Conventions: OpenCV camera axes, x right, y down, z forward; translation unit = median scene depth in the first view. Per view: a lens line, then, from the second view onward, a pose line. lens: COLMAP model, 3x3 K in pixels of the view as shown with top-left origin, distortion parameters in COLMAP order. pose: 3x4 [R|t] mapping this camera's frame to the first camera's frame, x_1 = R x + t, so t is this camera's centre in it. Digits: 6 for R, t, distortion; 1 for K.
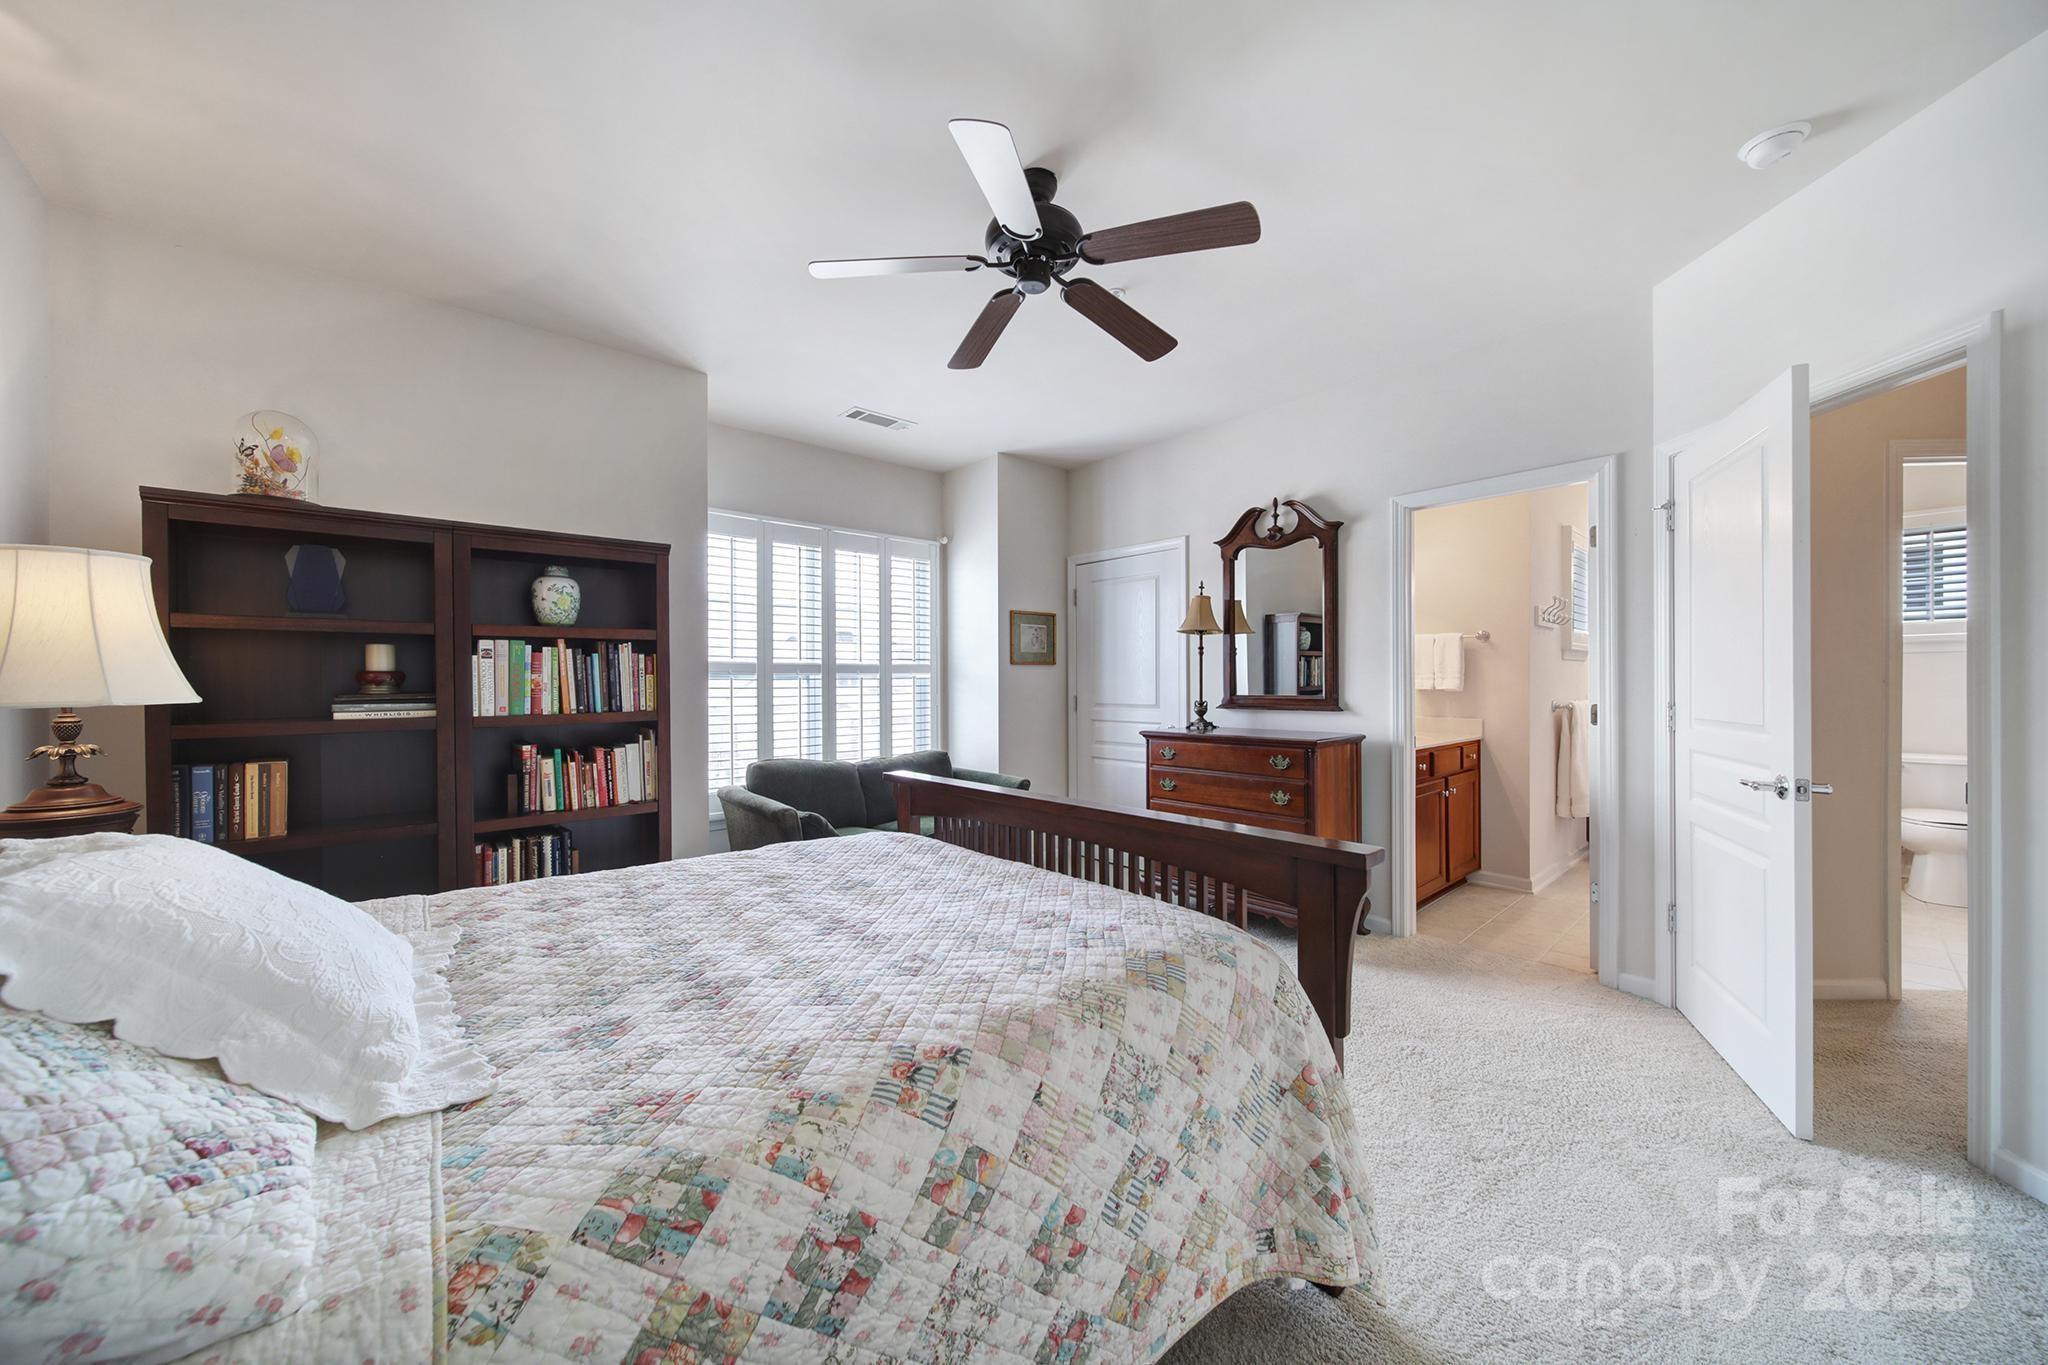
lens RADIAL K [[722.3, 0, 1022.5], [0, 722.3, 669.4], [0, 0, 1]] dist [-0.000190, -0.000102]
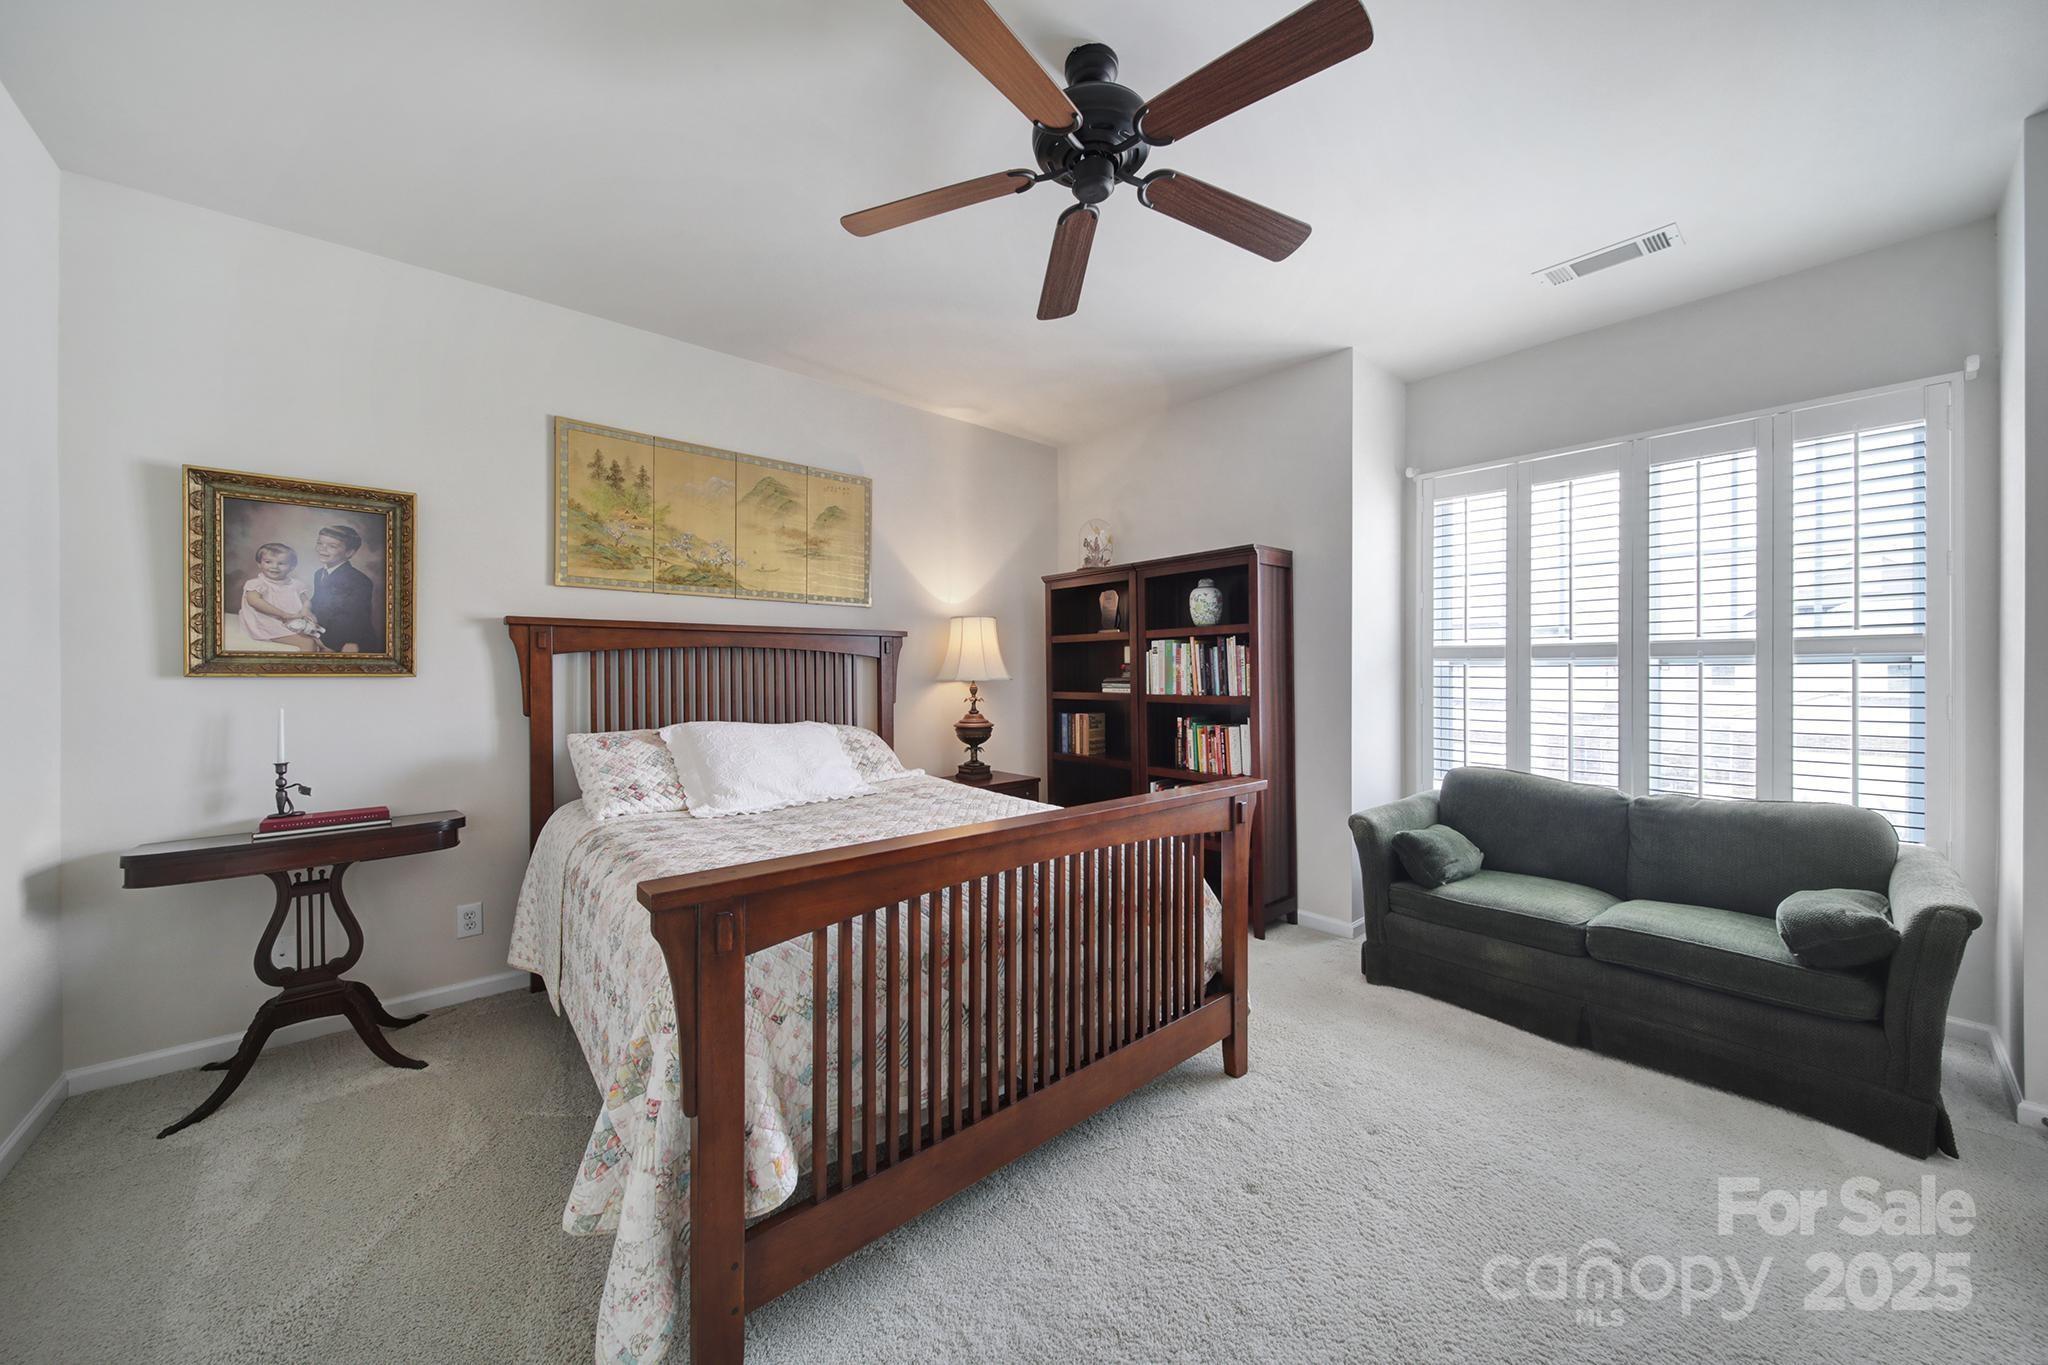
lens RADIAL K [[722.3, 0, 1022.5], [0, 722.3, 669.4], [0, 0, 1]] dist [-0.000190, -0.000102]
pose [[-0.009102, 0.003358, -0.999953, 0.623599], [0.021002, 0.999774, 0.003166, 0.005200], [0.999738, -0.020972, -0.009171, 0.677412]]
